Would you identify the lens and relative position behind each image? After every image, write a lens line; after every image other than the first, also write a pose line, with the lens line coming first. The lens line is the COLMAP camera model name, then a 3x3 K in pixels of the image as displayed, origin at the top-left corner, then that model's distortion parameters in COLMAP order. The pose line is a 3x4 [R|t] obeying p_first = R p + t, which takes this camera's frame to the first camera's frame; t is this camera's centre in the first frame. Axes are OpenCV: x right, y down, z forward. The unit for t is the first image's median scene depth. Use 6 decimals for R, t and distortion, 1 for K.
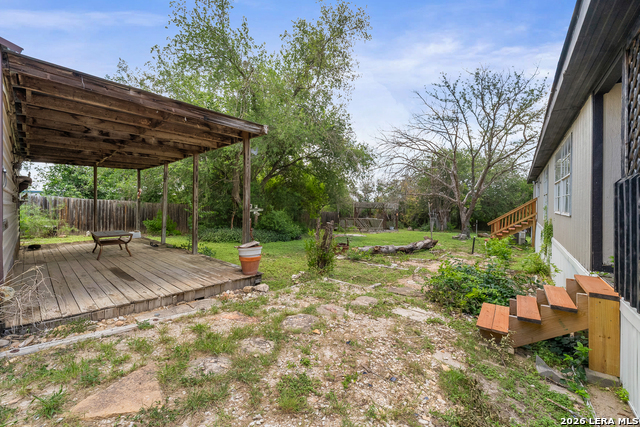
lens RADIAL K [[267.5, 0, 319.6], [0, 267.5, 209.0], [0, 0, 1]] dist [0.012879, -0.007616]
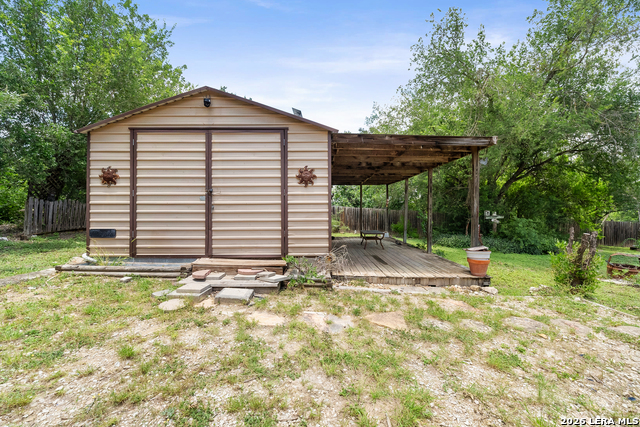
lens RADIAL K [[267.5, 0, 319.6], [0, 267.5, 209.0], [0, 0, 1]] dist [0.012879, -0.007616]
pose [[0.674831, -0.007083, -0.737939, 0.111090], [-0.011498, 0.999732, -0.020110, 0.001742], [0.737883, 0.022055, 0.674568, -0.212997]]
